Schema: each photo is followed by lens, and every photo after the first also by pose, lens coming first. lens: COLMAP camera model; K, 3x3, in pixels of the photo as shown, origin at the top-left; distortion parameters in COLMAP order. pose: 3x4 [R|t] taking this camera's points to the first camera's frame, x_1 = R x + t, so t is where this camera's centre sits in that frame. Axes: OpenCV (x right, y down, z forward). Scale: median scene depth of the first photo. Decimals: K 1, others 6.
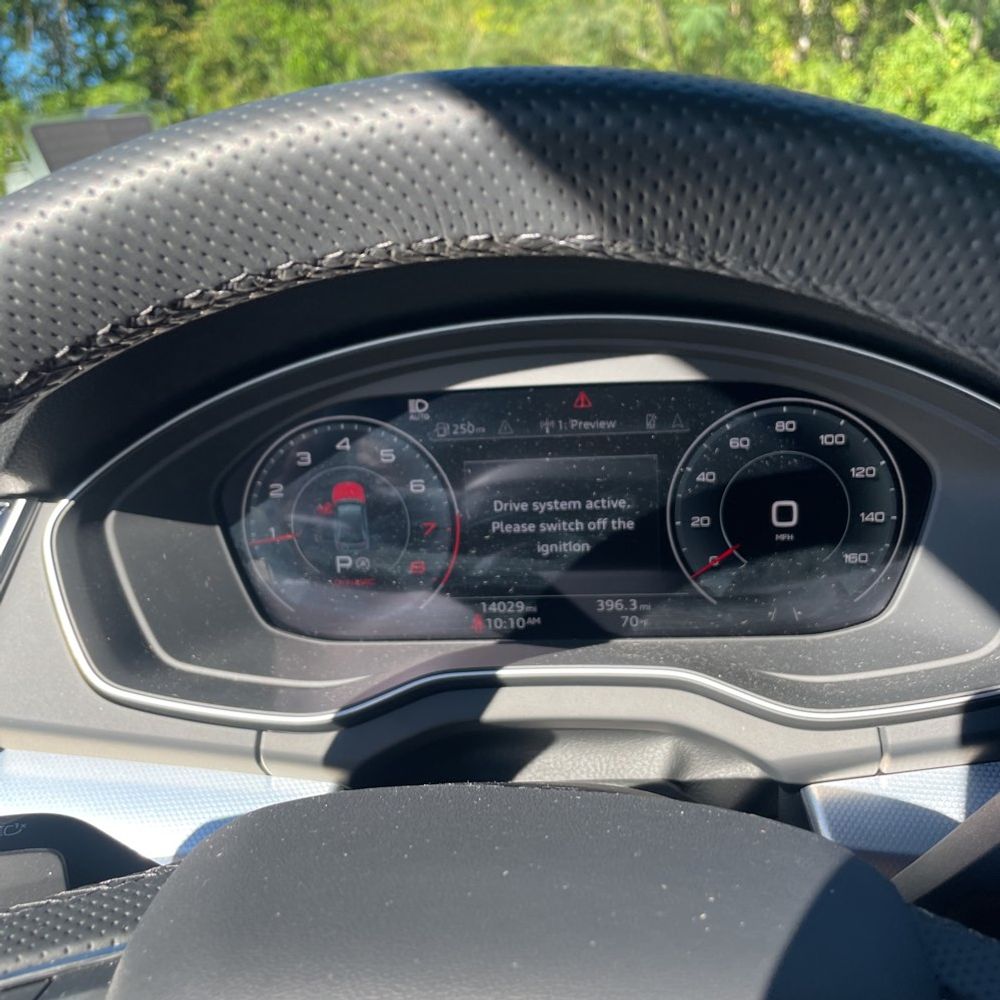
lens RADIAL K [[1006.5, 0, 494.4], [0, 1006.5, 498.6], [0, 0, 1]] dist [0.044241, 0.000000]
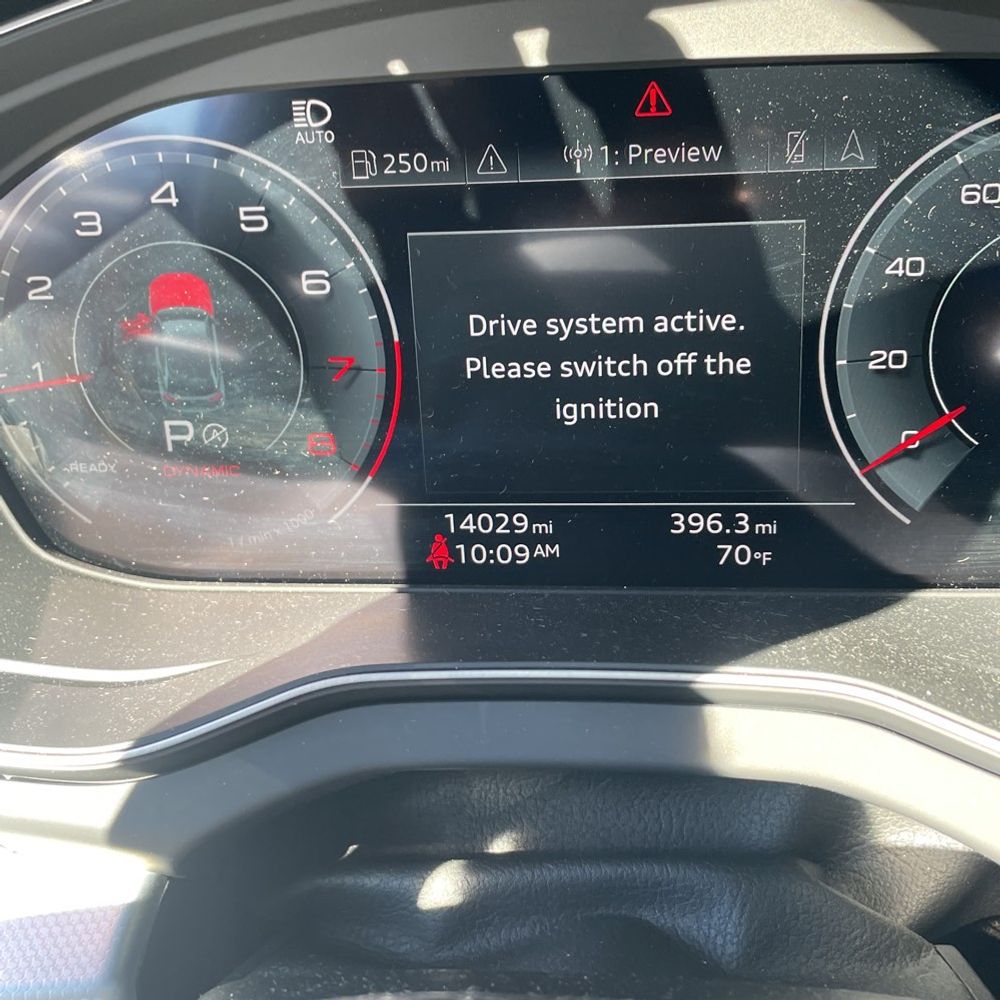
lens RADIAL K [[1280.3, 0, 500.9], [0, 1280.3, 508.5], [0, 0, 1]] dist [0.082132, 0.000000]
pose [[0.999249, 0.014068, -0.036109, 0.039660], [-0.008432, 0.988388, 0.151716, 0.000607], [0.037824, -0.151298, 0.987764, 0.359403]]
